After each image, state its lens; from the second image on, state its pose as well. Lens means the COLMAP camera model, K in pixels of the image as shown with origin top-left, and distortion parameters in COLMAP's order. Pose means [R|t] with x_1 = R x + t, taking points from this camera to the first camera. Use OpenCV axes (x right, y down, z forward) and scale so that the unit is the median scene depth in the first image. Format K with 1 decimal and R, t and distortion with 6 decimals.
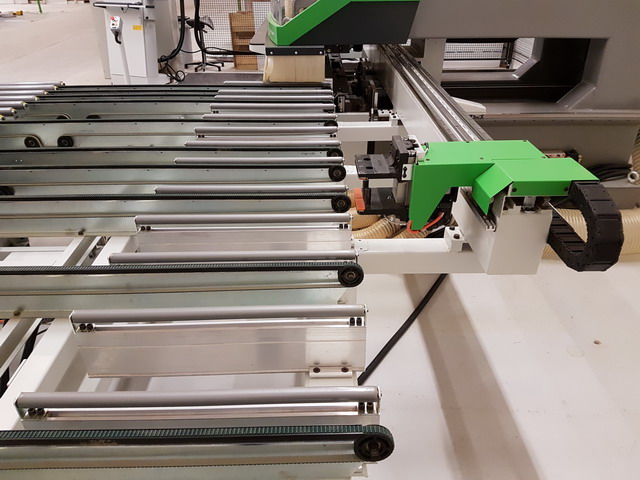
lens RADIAL K [[488.6, 0, 326.9], [0, 488.6, 239.1], [0, 0, 1]] dist [0.202332, -0.373331]
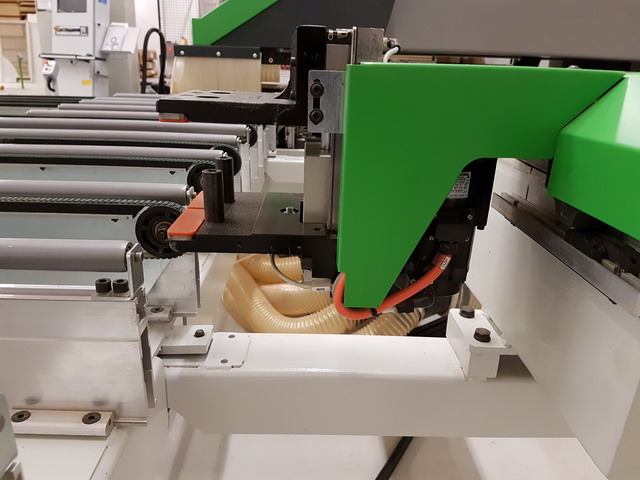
lens RADIAL K [[497.0, 0, 320.0], [0, 497.0, 240.0], [0, 0, 1]] dist [0.053942, -0.122737]
pose [[0.999372, 0.034840, 0.006414, 0.096028], [-0.033091, 0.982728, -0.182075, -0.002316], [-0.012647, 0.181748, 0.983264, 0.433562]]
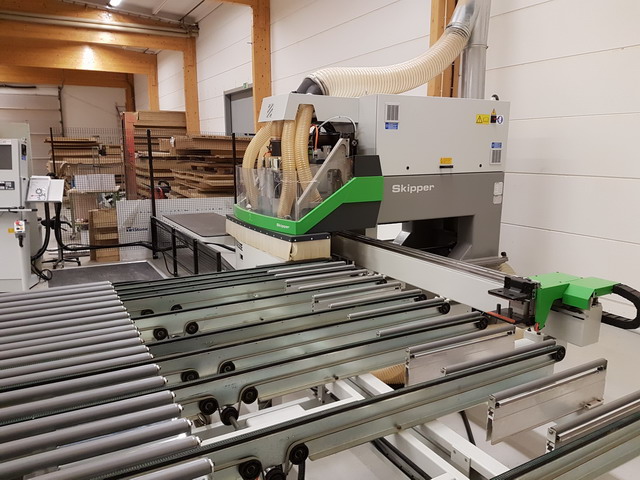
lens RADIAL K [[488.6, 0, 326.9], [0, 488.6, 239.1], [0, 0, 1]] dist [0.202332, -0.373331]
pose [[0.874578, -0.075989, 0.478894, -0.767111], [0.232667, 0.932283, -0.276975, 0.000493], [-0.425418, 0.353659, 0.833034, -0.128452]]
